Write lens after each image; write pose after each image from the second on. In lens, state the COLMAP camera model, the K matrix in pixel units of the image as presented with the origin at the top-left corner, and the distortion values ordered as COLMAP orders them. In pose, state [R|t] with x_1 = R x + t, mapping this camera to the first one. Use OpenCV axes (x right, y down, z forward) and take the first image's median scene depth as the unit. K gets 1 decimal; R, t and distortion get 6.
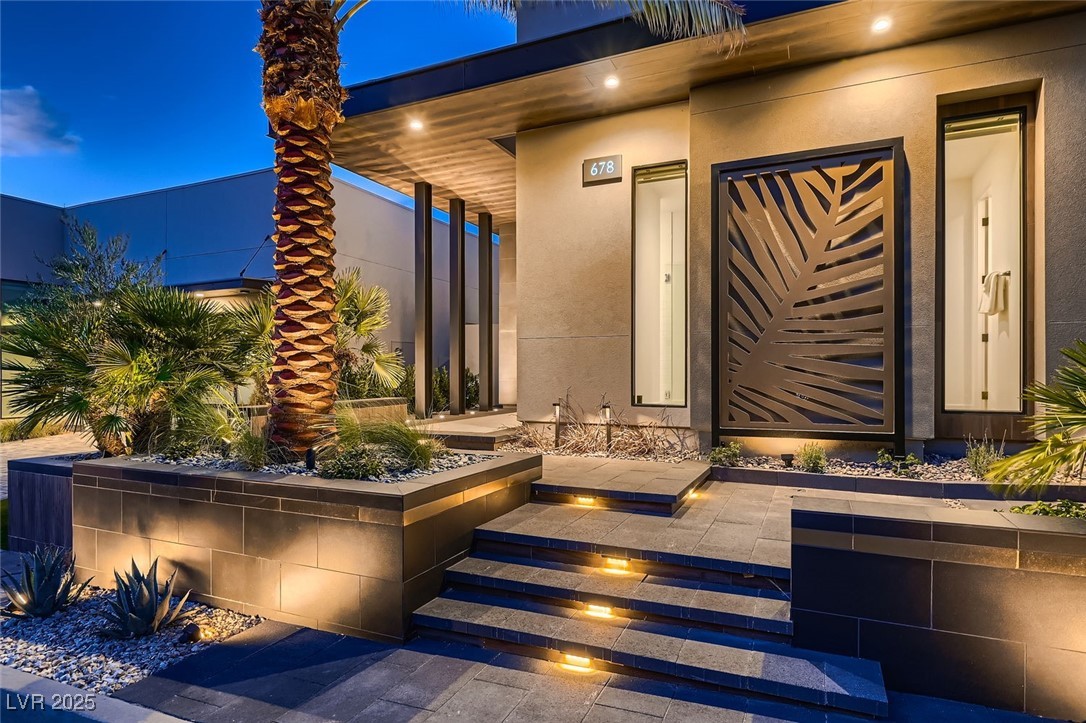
lens RADIAL K [[606.2, 0, 543.0], [0, 606.2, 361.5], [0, 0, 1]] dist [0.002711, 0.000438]
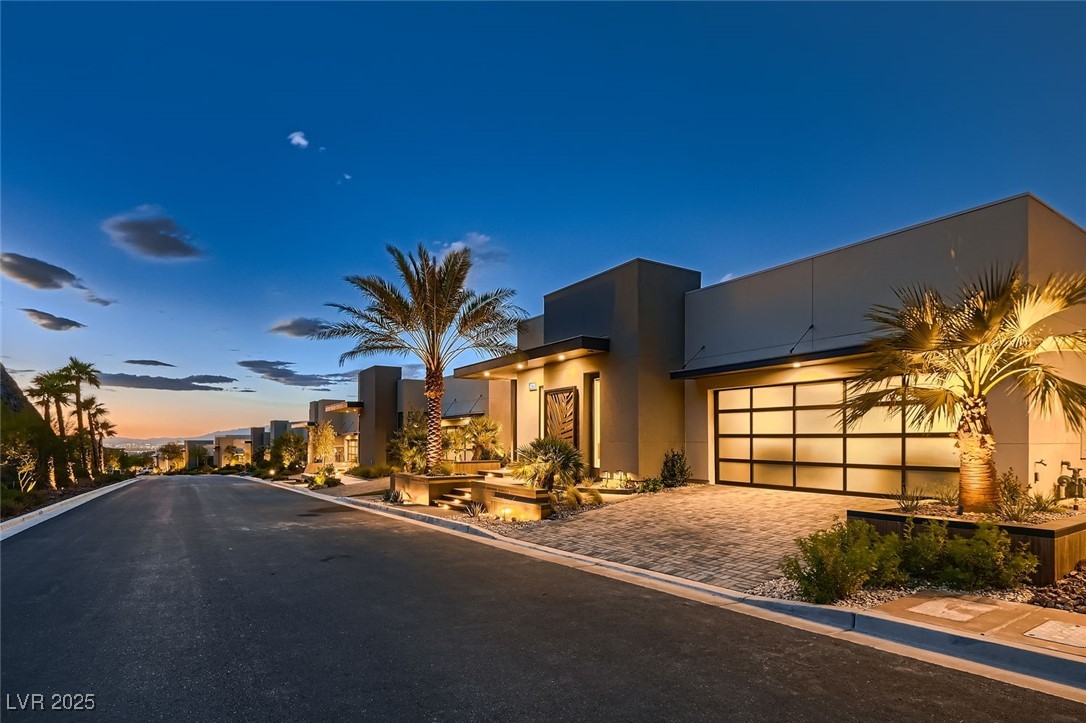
lens RADIAL K [[561.6, 0, 543.0], [0, 561.6, 361.5], [0, 0, 1]] dist [-0.000471, -0.000073]
pose [[0.850930, -0.071590, -0.520378, 1.983086], [0.008098, 0.992339, -0.123277, -0.112491], [0.525217, 0.100686, 0.844991, -1.679799]]
